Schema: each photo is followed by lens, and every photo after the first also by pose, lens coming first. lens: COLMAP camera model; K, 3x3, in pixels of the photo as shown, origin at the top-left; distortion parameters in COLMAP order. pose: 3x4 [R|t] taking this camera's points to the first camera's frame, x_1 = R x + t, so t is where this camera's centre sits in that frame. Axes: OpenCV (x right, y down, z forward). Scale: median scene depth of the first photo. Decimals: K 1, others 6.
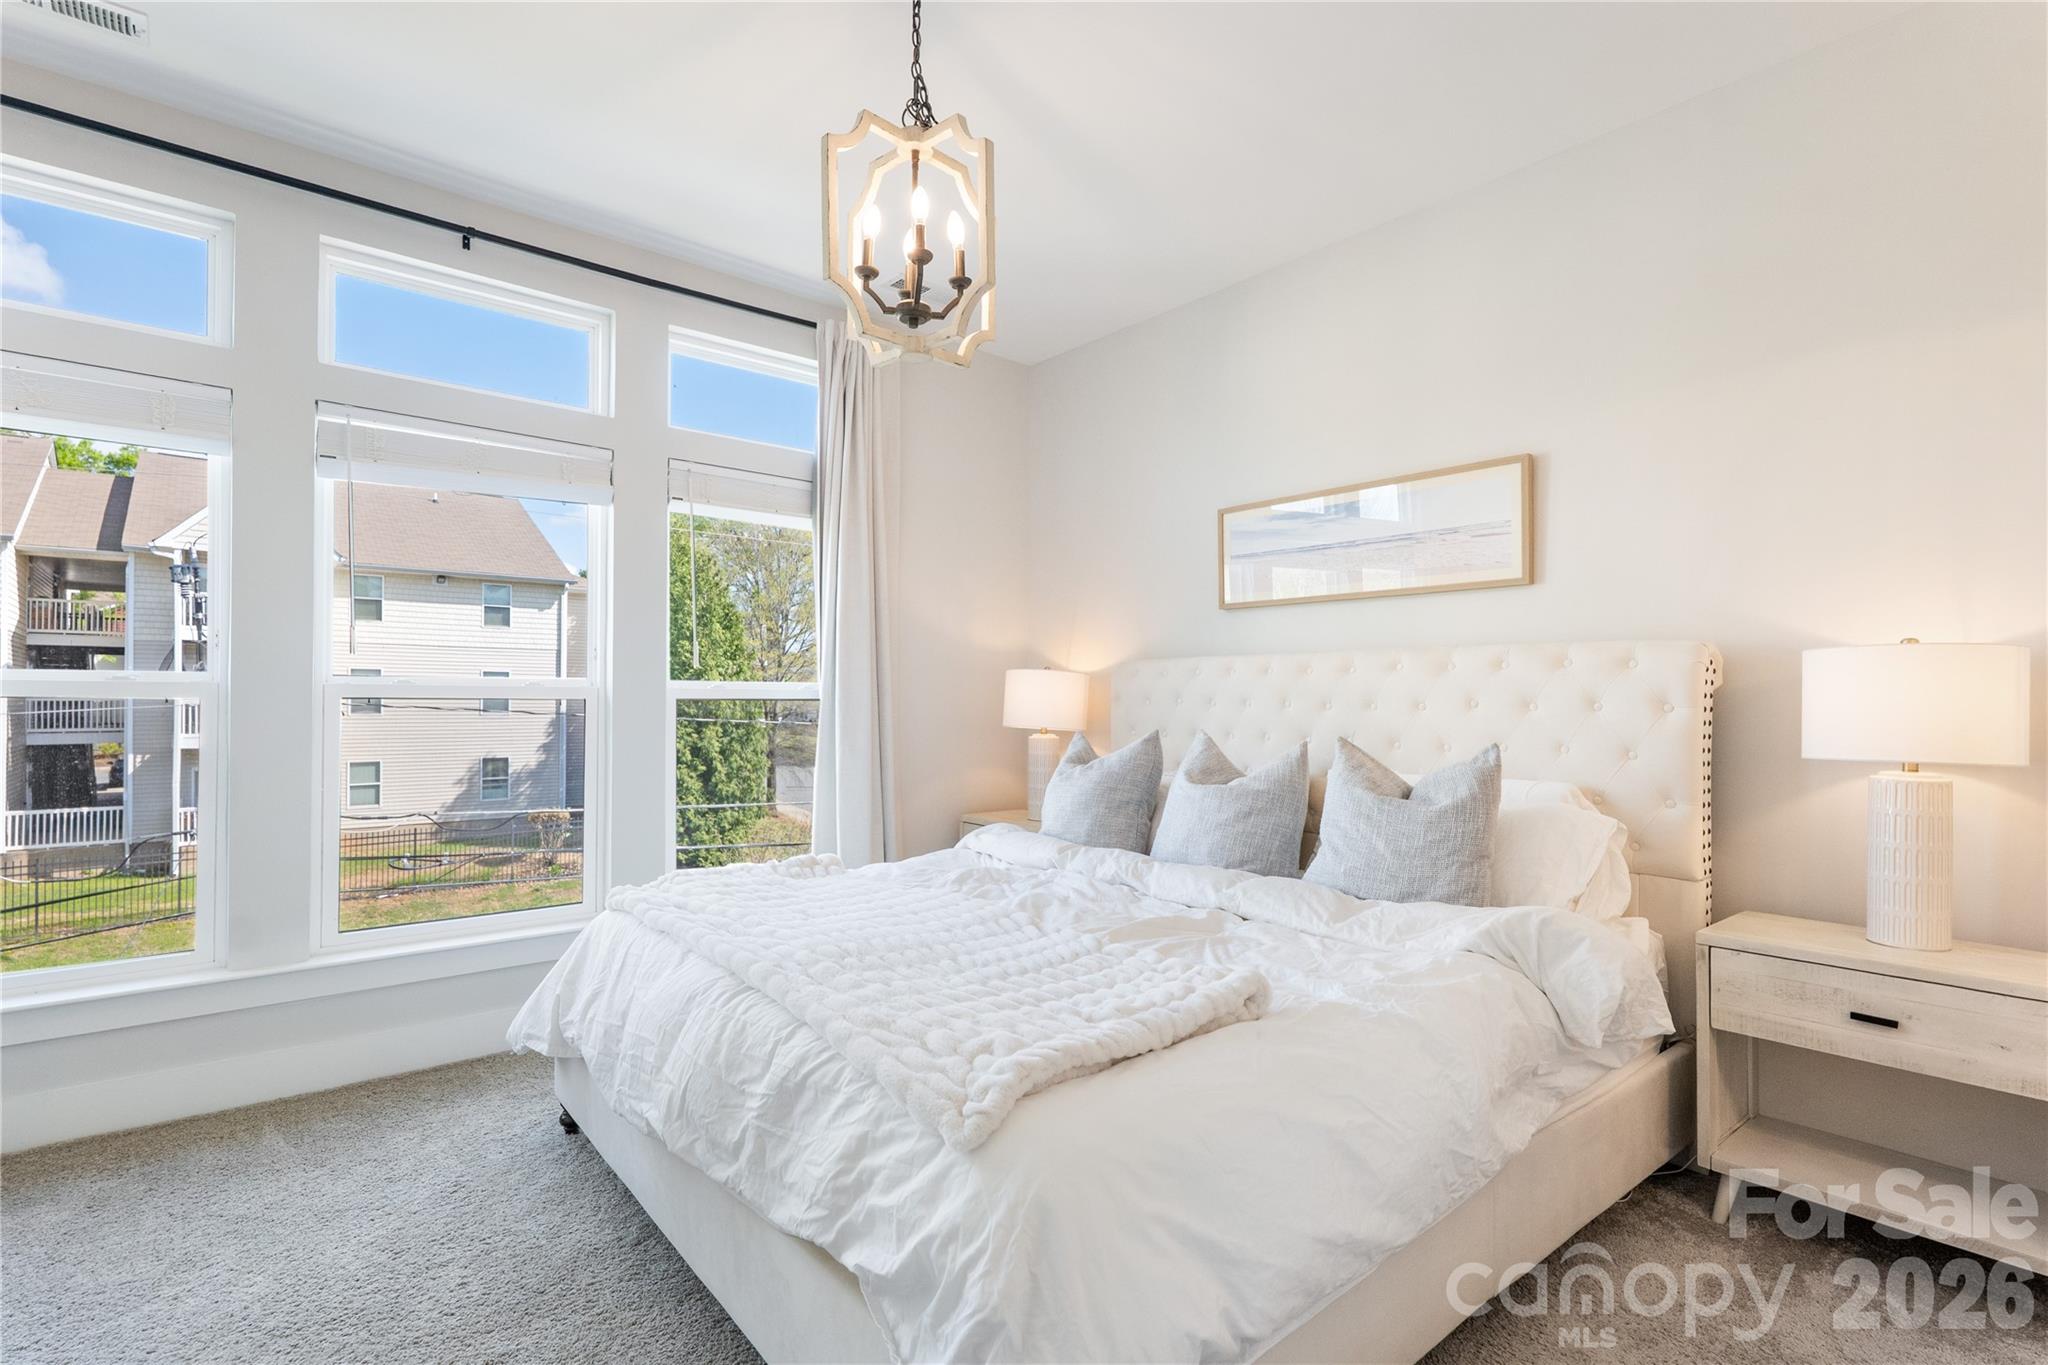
lens RADIAL K [[965.9, 0, 1019.4], [0, 965.9, 674.4], [0, 0, 1]] dist [-0.002254, 0.007897]
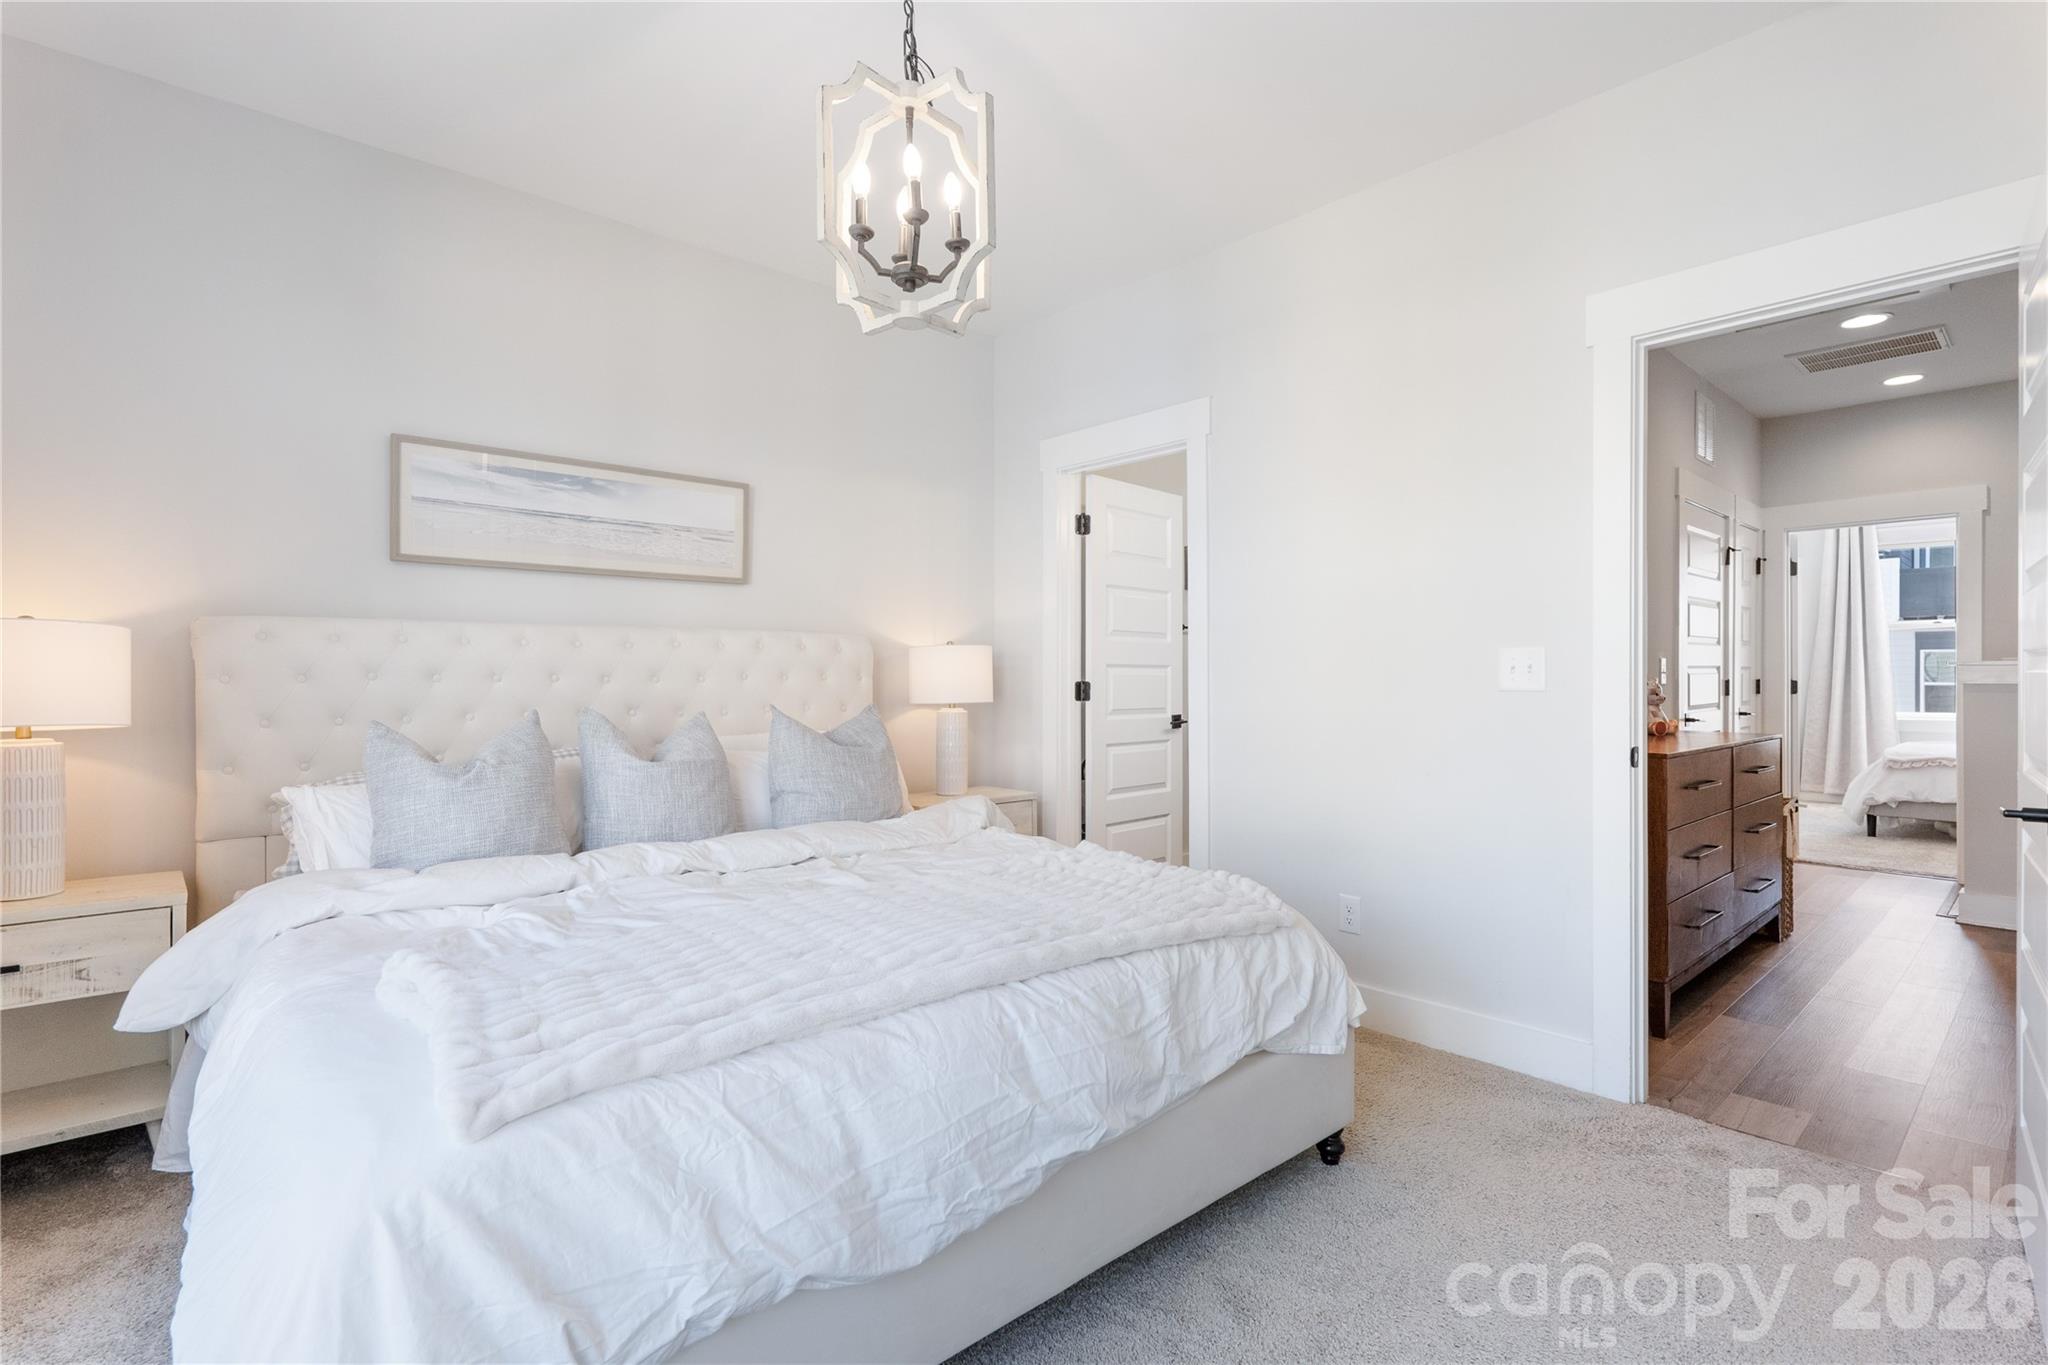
lens RADIAL K [[965.9, 0, 1019.4], [0, 965.9, 674.4], [0, 0, 1]] dist [-0.002254, 0.007897]
pose [[-0.023748, -0.006987, 0.999694, -0.777511], [-0.024194, 0.999687, 0.006412, 0.011079], [-0.999425, -0.024034, -0.023909, 0.657308]]
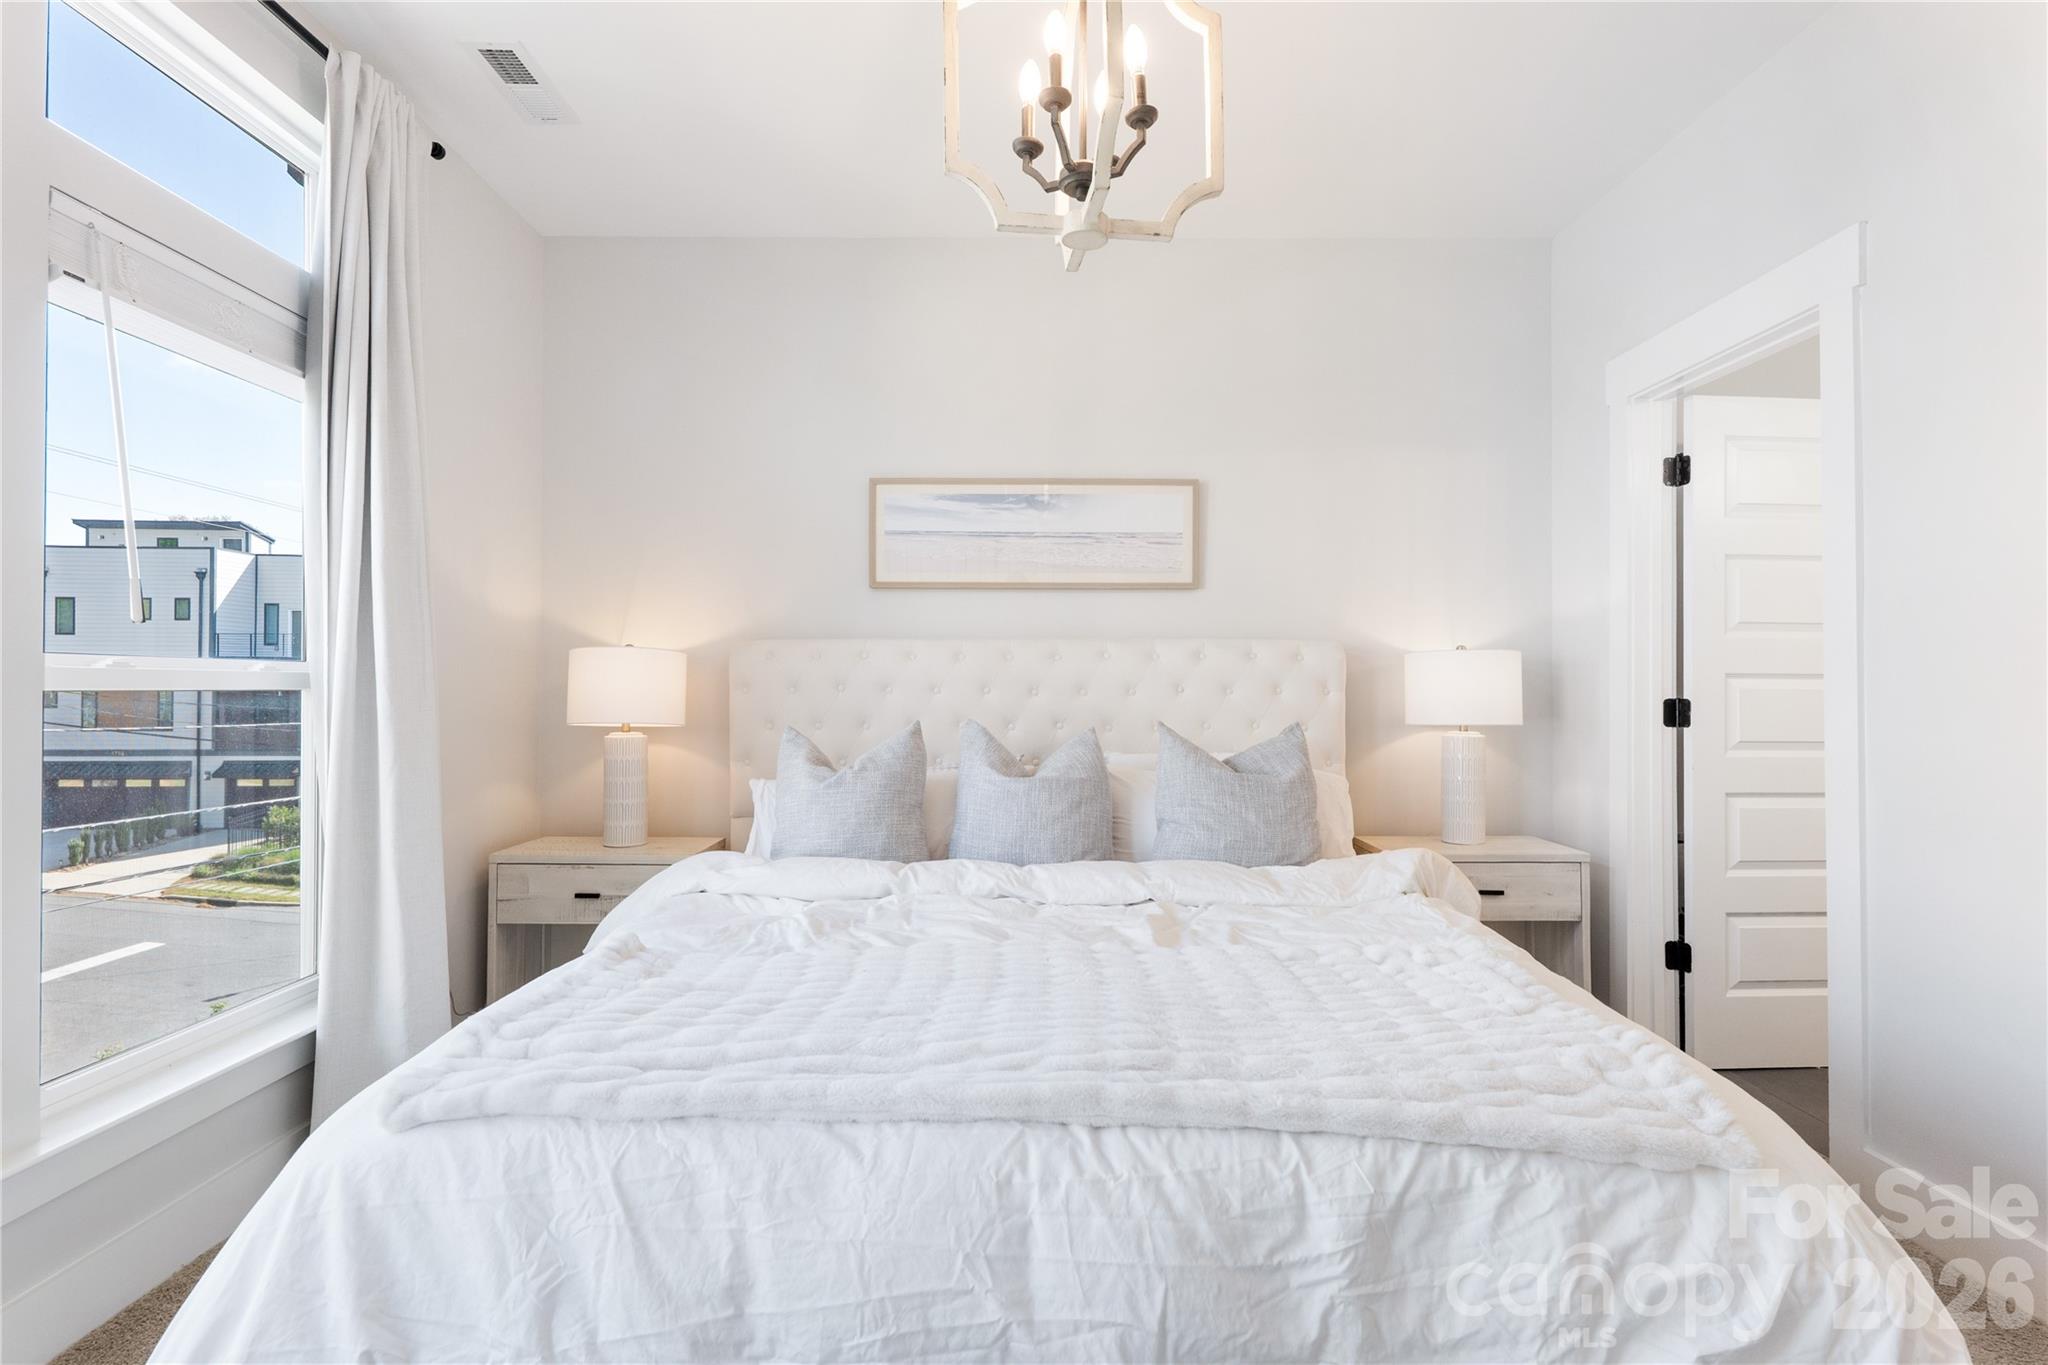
lens RADIAL K [[965.9, 0, 1019.4], [0, 965.9, 674.4], [0, 0, 1]] dist [-0.002254, 0.007897]
pose [[0.644922, 0.005236, 0.764231, -0.518435], [-0.016229, 0.999845, 0.006845, 0.007755], [-0.764076, -0.016817, 0.644907, 0.395947]]
